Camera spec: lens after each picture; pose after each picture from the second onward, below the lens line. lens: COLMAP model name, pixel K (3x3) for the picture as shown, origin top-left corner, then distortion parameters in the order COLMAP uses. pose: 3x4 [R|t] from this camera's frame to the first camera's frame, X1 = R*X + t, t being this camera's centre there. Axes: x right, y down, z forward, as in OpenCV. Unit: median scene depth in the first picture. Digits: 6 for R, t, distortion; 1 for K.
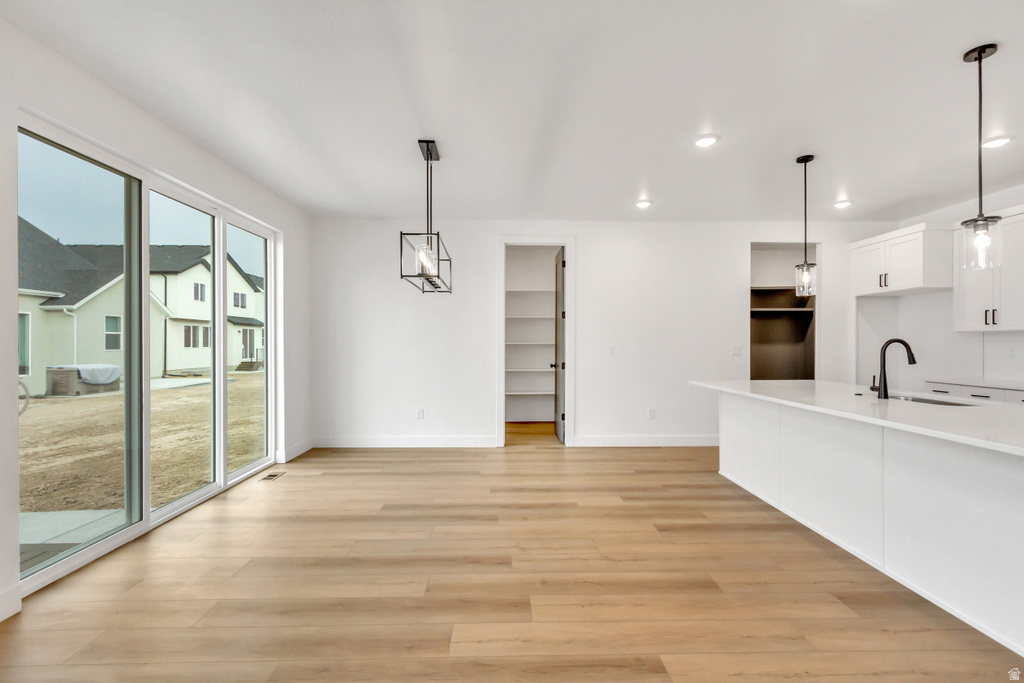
lens RADIAL K [[472.4, 0, 513.3], [0, 472.4, 343.6], [0, 0, 1]] dist [0.005157, -0.000683]
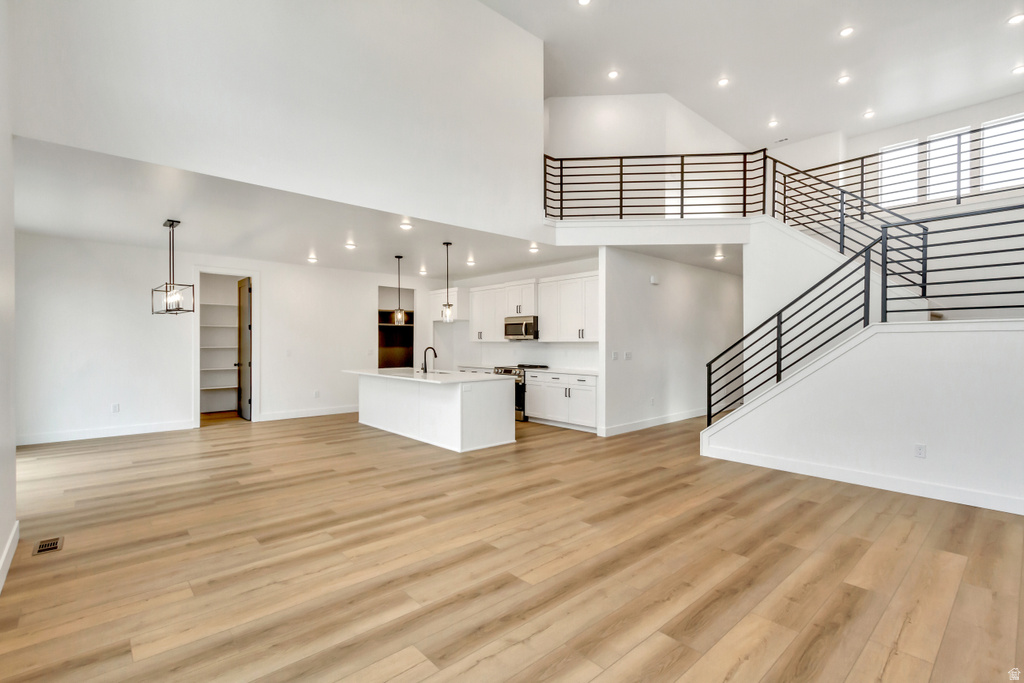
lens RADIAL K [[472.4, 0, 514.3], [0, 472.4, 342.7], [0, 0, 1]] dist [0.005157, -0.000683]
pose [[0.758663, -0.001175, 0.651482, -0.215515], [-0.000326, 0.999998, 0.002184, -0.019754], [-0.651483, -0.001869, 0.758661, -0.565925]]
